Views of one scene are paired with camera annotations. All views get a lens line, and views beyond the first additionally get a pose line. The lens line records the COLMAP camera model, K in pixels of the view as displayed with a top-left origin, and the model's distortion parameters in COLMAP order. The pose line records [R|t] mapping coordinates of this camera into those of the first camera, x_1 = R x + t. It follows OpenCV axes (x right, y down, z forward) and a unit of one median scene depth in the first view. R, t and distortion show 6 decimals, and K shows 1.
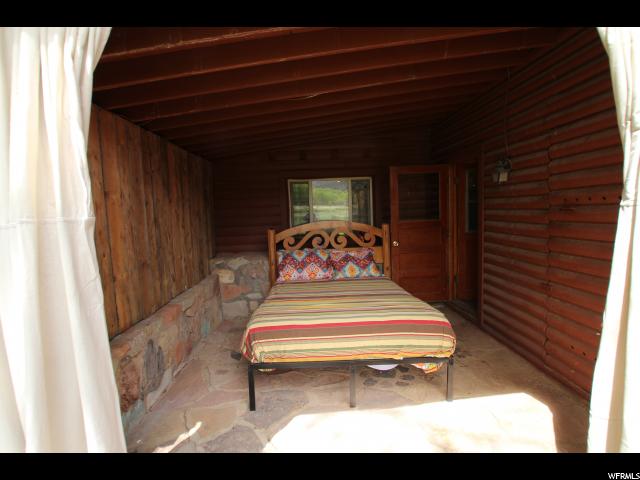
lens RADIAL K [[293.7, 0, 320.0], [0, 293.7, 240.0], [0, 0, 1]] dist [-0.031415, 0.001625]
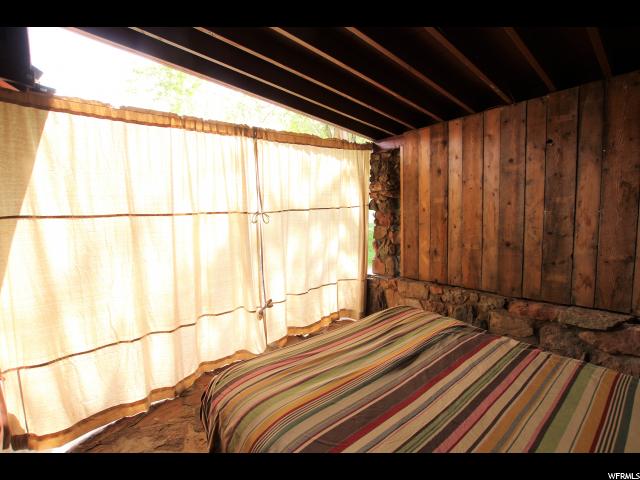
lens RADIAL K [[295.3, 0, 322.0], [0, 295.3, 240.0], [0, 0, 1]] dist [-0.034071, 0.004356]
pose [[-0.796699, 0.118344, -0.592677, 0.326198], [0.006130, 0.982173, 0.187877, -0.079956], [0.604345, 0.146048, -0.783222, 0.895345]]
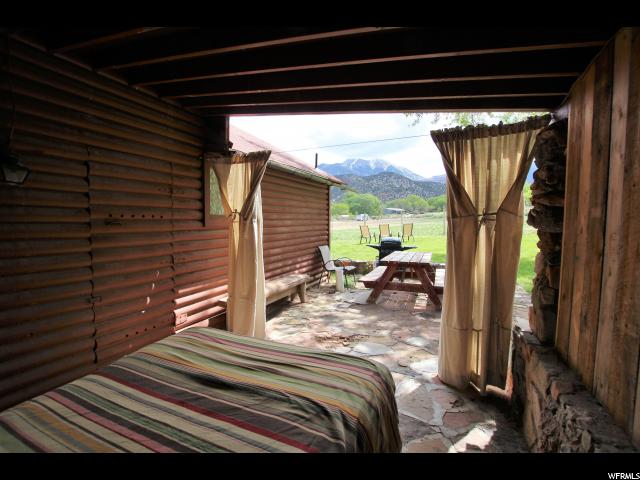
lens RADIAL K [[298.0, 0, 320.8], [0, 298.0, 239.1], [0, 0, 1]] dist [-0.028127, 0.001703]
pose [[-0.896066, 0.008724, 0.443835, -0.233327], [0.071540, 0.989577, 0.124981, -0.072408], [-0.438118, 0.143743, -0.887350, 0.934058]]
